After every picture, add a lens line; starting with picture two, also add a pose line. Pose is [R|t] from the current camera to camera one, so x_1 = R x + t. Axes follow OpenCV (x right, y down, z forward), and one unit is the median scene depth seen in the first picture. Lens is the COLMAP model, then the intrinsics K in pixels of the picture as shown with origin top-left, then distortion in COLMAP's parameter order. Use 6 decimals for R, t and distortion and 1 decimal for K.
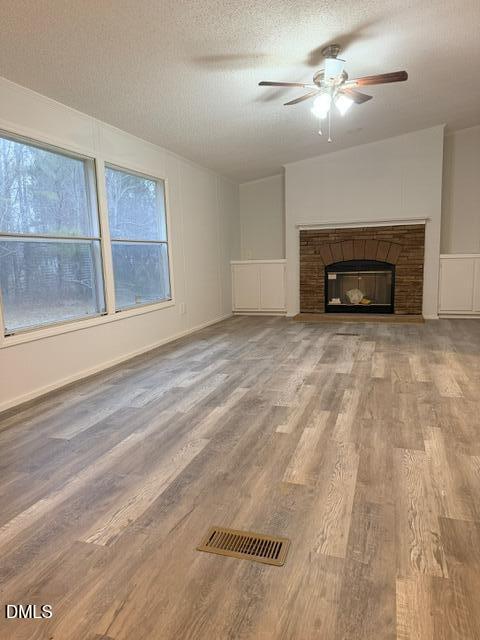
lens RADIAL K [[441.1, 0, 240.0], [0, 441.1, 320.0], [0, 0, 1]] dist [-0.002950, -0.003226]
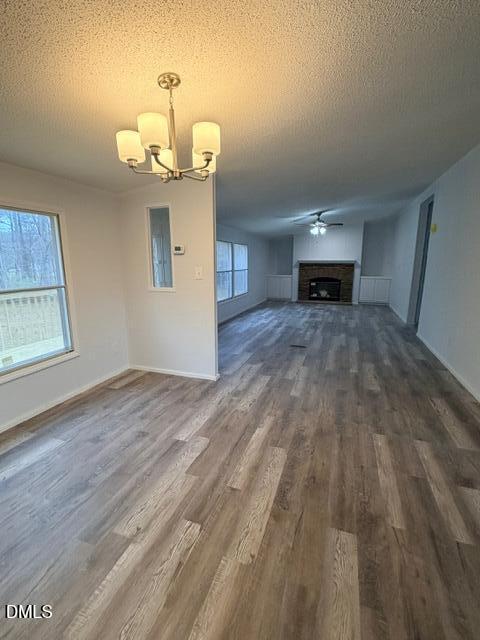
lens RADIAL K [[291.7, 0, 240.0], [0, 291.7, 320.0], [0, 0, 1]] dist [-0.000558, -0.000383]
pose [[0.999359, 0.031637, -0.016738, -0.275323], [-0.030683, 0.998044, 0.054467, 0.029760], [0.018428, -0.053919, 0.998375, -1.031937]]
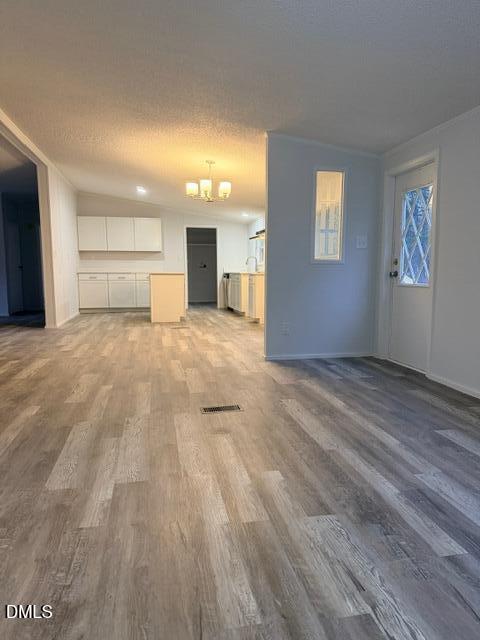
lens RADIAL K [[441.1, 0, 240.0], [0, 441.1, 320.0], [0, 0, 1]] dist [-0.002950, -0.003226]
pose [[-0.869533, 0.084245, -0.486637, 0.414603], [-0.052301, 0.964096, 0.260354, -0.194408], [0.491099, 0.251838, -0.833906, 1.227271]]
